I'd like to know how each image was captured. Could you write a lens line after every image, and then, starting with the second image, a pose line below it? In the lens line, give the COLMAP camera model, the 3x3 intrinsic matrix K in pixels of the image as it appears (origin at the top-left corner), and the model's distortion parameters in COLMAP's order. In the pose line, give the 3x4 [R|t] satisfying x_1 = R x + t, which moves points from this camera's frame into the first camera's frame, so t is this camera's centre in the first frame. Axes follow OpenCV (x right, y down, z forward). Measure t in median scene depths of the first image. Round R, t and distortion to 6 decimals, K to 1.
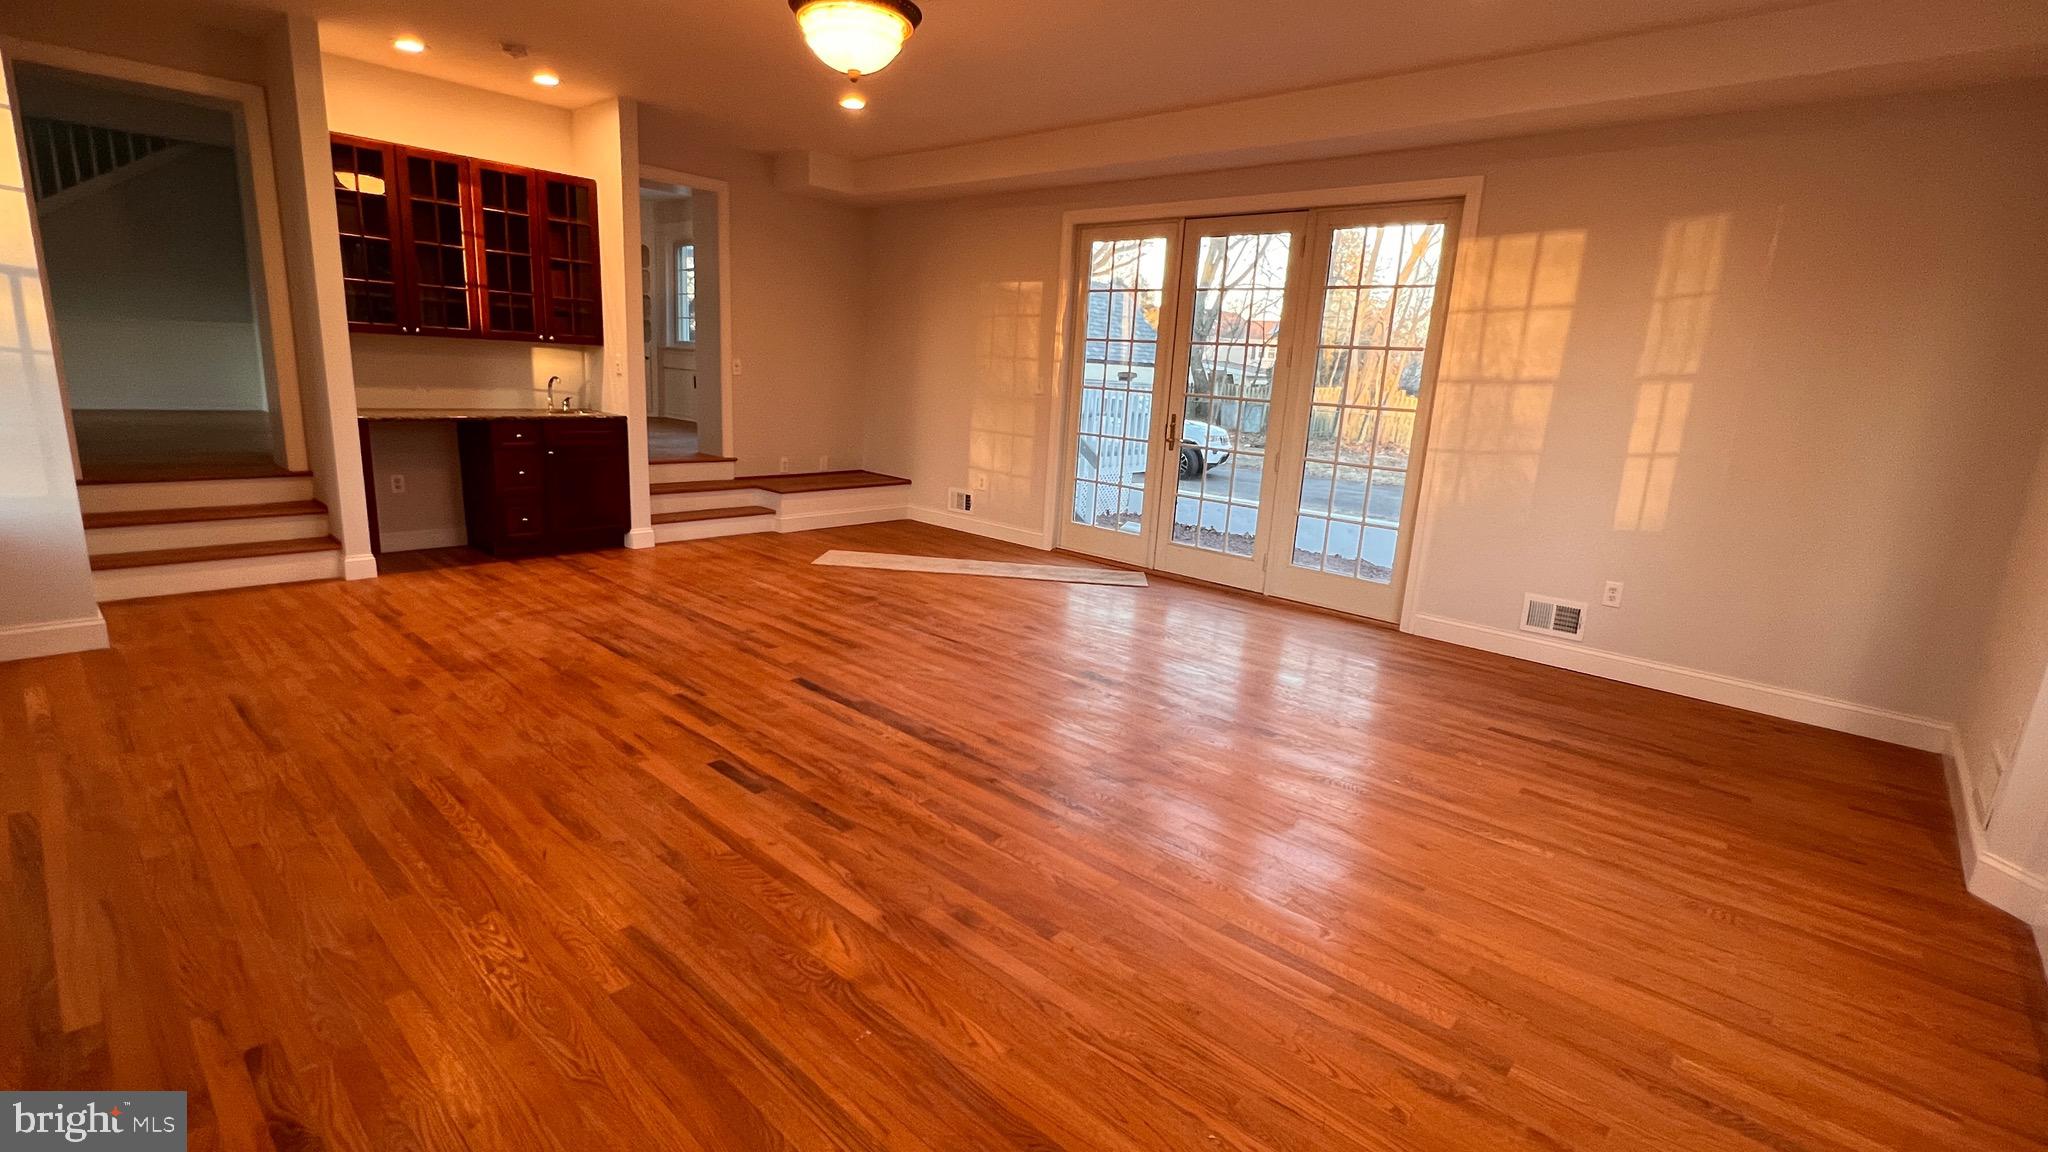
lens RADIAL K [[924.4, 0, 1024.0], [0, 924.4, 576.0], [0, 0, 1]] dist [0.000456, 0.000179]
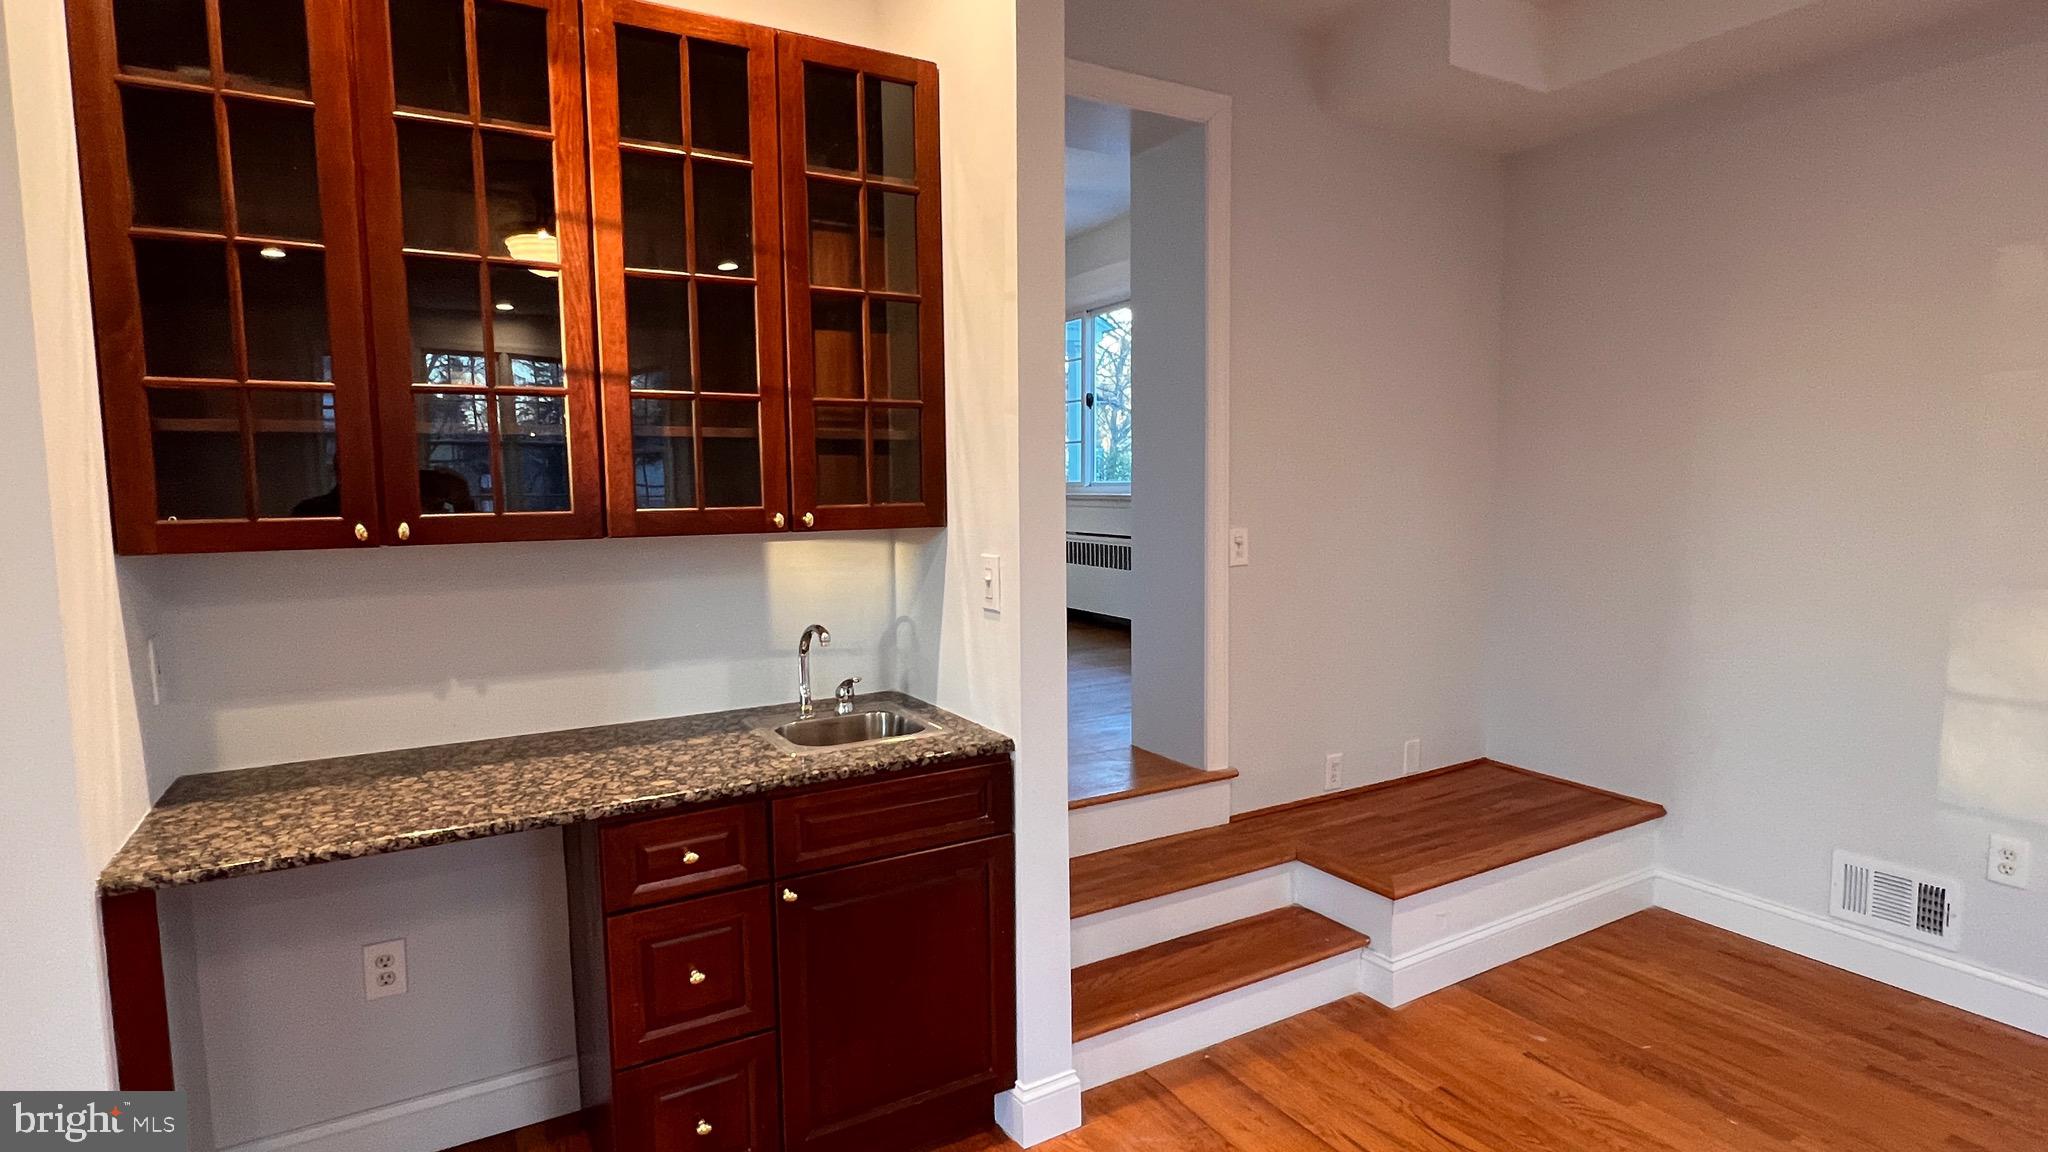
lens RADIAL K [[1026.0, 0, 1024.0], [0, 1026.0, 576.0], [0, 0, 1]] dist [-0.002661, -0.000413]
pose [[0.952173, -0.038248, -0.303156, -0.456742], [-0.003762, 0.990593, -0.136793, -0.261912], [0.305536, 0.131391, 0.943072, 0.952111]]
